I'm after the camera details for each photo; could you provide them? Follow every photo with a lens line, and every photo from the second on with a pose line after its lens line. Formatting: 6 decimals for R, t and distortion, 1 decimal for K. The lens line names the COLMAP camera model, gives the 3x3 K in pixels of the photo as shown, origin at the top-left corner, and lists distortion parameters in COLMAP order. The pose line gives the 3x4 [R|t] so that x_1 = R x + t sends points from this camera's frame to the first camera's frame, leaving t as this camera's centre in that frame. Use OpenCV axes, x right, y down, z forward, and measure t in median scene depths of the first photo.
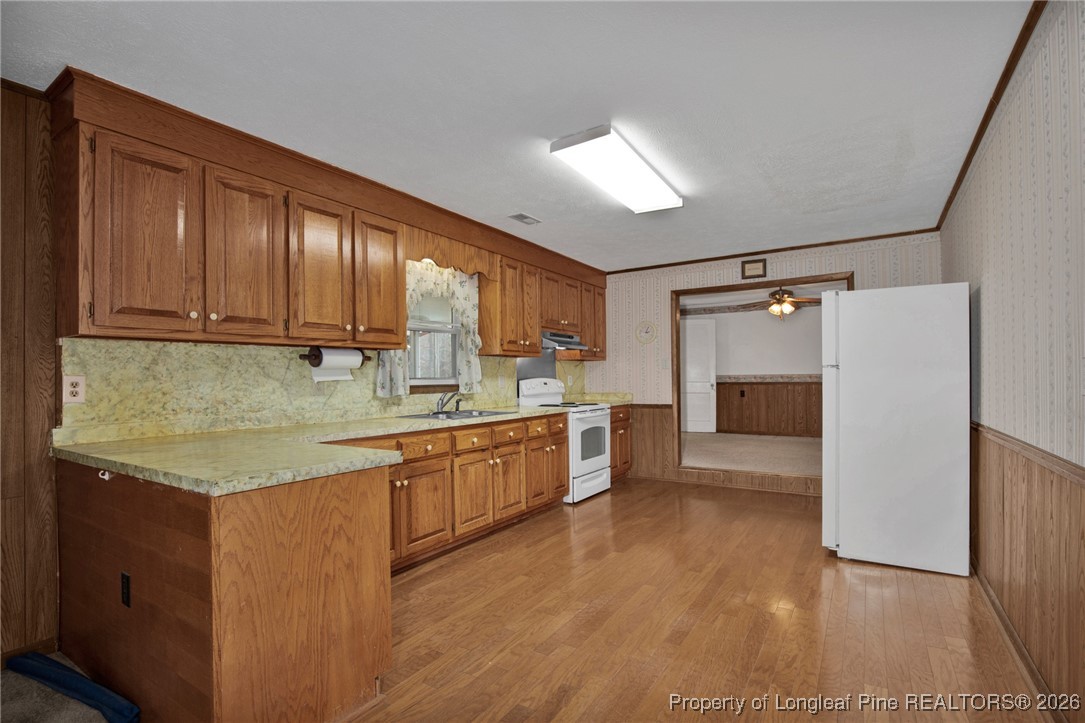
lens RADIAL K [[516.9, 0, 549.6], [0, 516.9, 383.9], [0, 0, 1]] dist [-0.022625, -0.002983]
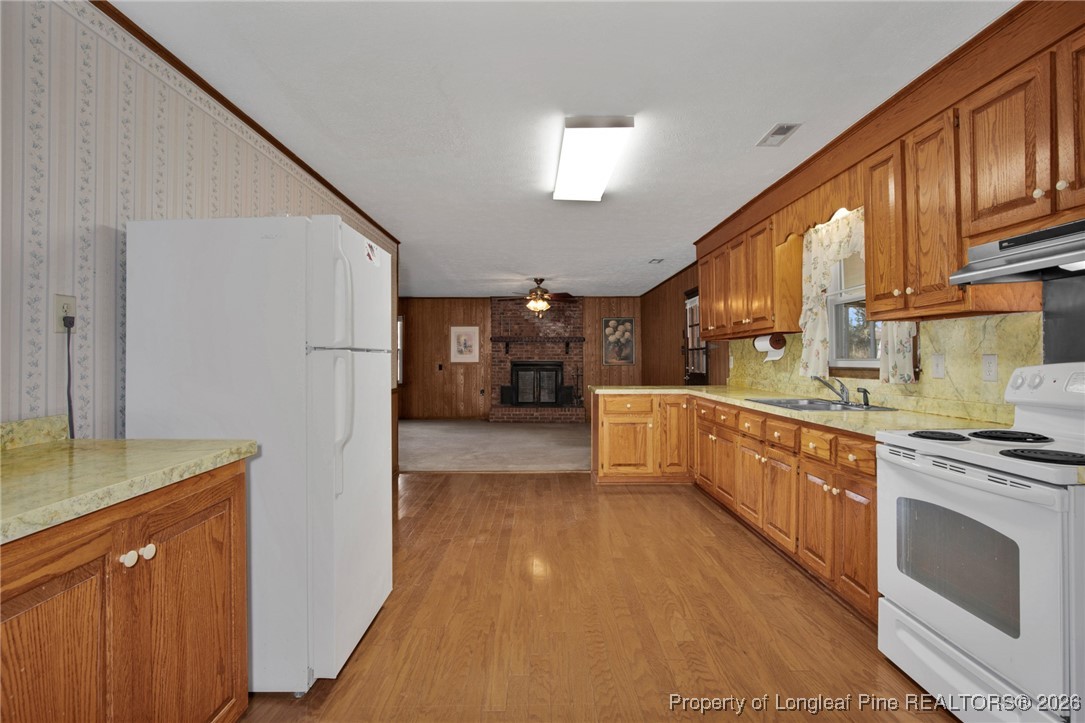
lens RADIAL K [[516.9, 0, 546.7], [0, 516.9, 351.7], [0, 0, 1]] dist [-0.022625, -0.002983]
pose [[-0.838872, 0.010448, -0.544228, 0.722797], [0.010227, 0.999942, 0.003433, -0.035614], [0.544233, -0.002686, -0.838930, 1.694365]]
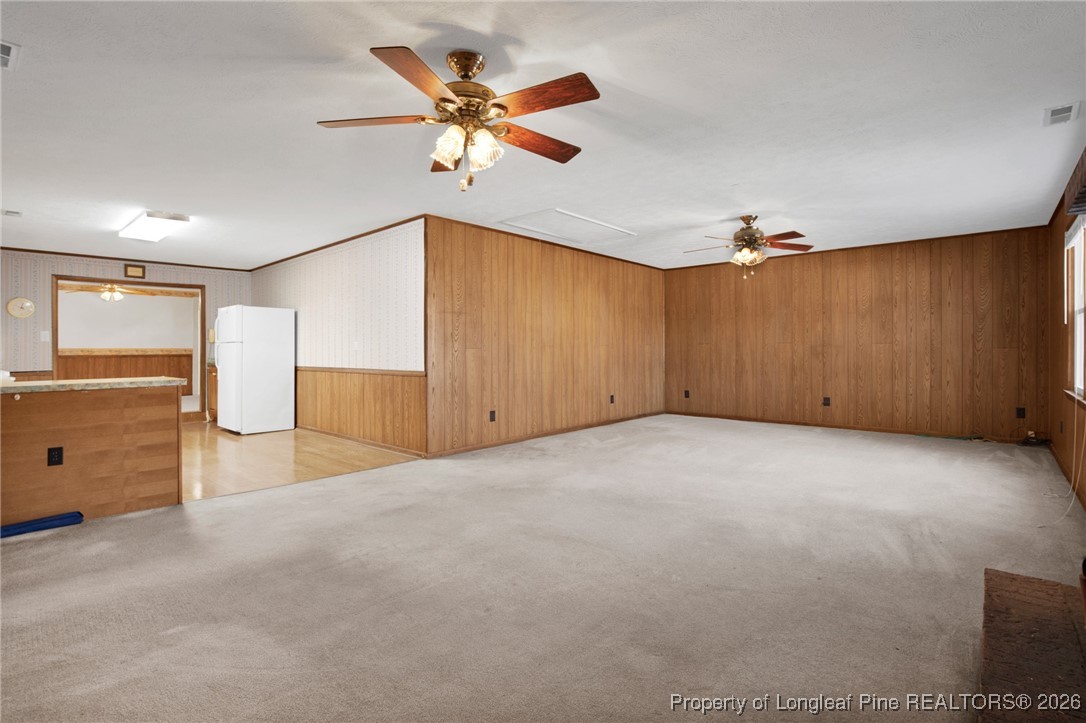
lens RADIAL K [[517.4, 0, 541.8], [0, 517.4, 363.9], [0, 0, 1]] dist [-0.022625, -0.002983]
pose [[0.166590, -0.009190, 0.985983, -1.205497], [0.013024, 0.999890, 0.007119, 0.051602], [-0.985940, 0.011655, 0.166692, -0.496962]]
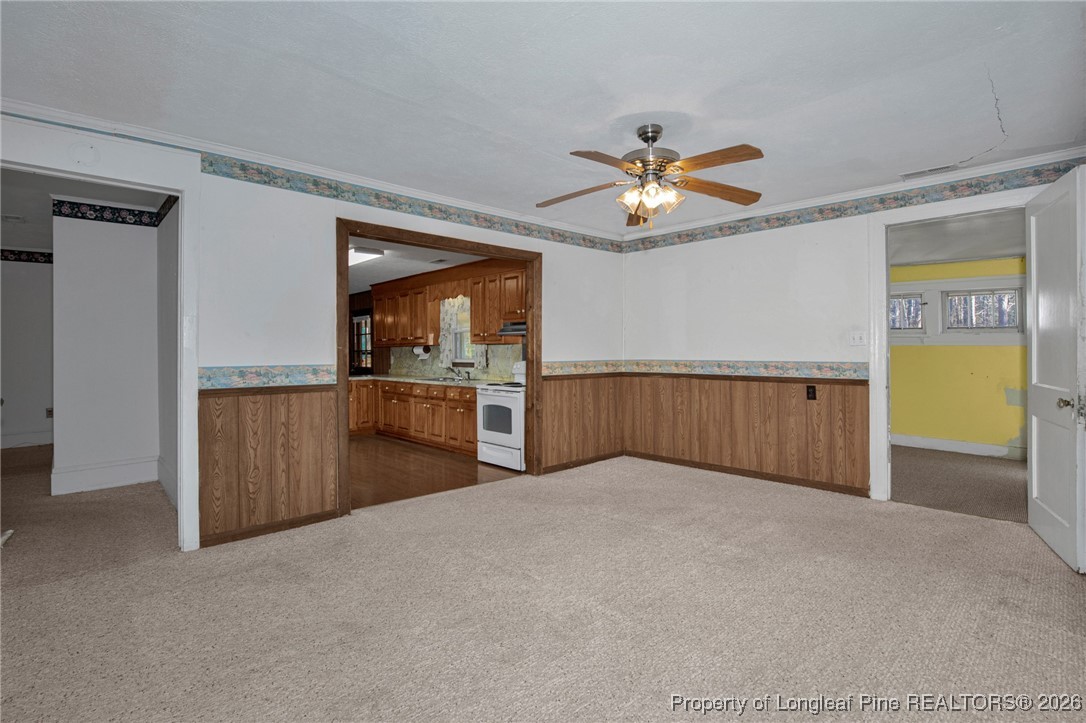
lens RADIAL K [[517.4, 0, 536.6], [0, 517.4, 352.8], [0, 0, 1]] dist [-0.022625, -0.002983]
pose [[-0.255194, 0.017313, -0.966735, 1.726053], [-0.002387, 0.999825, 0.018535, -0.078218], [0.966887, 0.007038, -0.255108, 2.048507]]
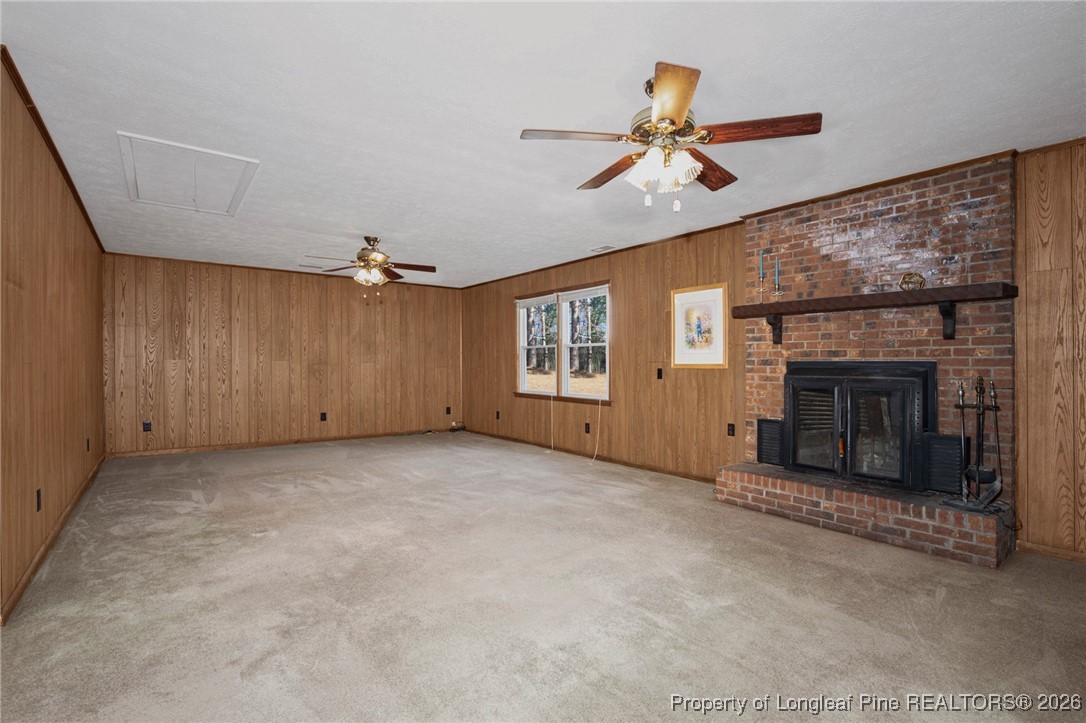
lens RADIAL K [[517.4, 0, 539.2], [0, 517.4, 363.7], [0, 0, 1]] dist [-0.022625, -0.002983]
pose [[-0.933092, 0.015754, 0.359293, -0.615789], [0.017416, 0.999847, 0.001390, 0.019831], [-0.359216, 0.007555, -0.933224, 0.444288]]
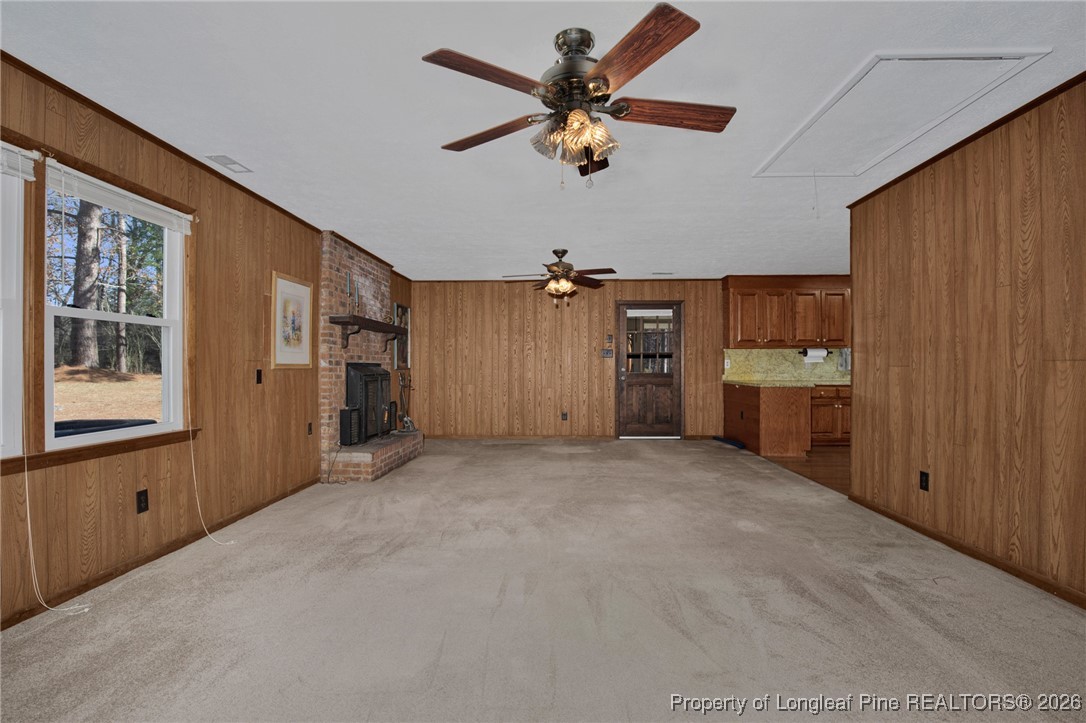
lens RADIAL K [[517.4, 0, 546.3], [0, 517.4, 364.3], [0, 0, 1]] dist [-0.022625, -0.002983]
pose [[0.508120, 0.010654, -0.861220, 0.939147], [-0.017122, 0.999851, 0.002267, 0.017545], [0.861116, 0.013594, 0.508227, -1.191501]]
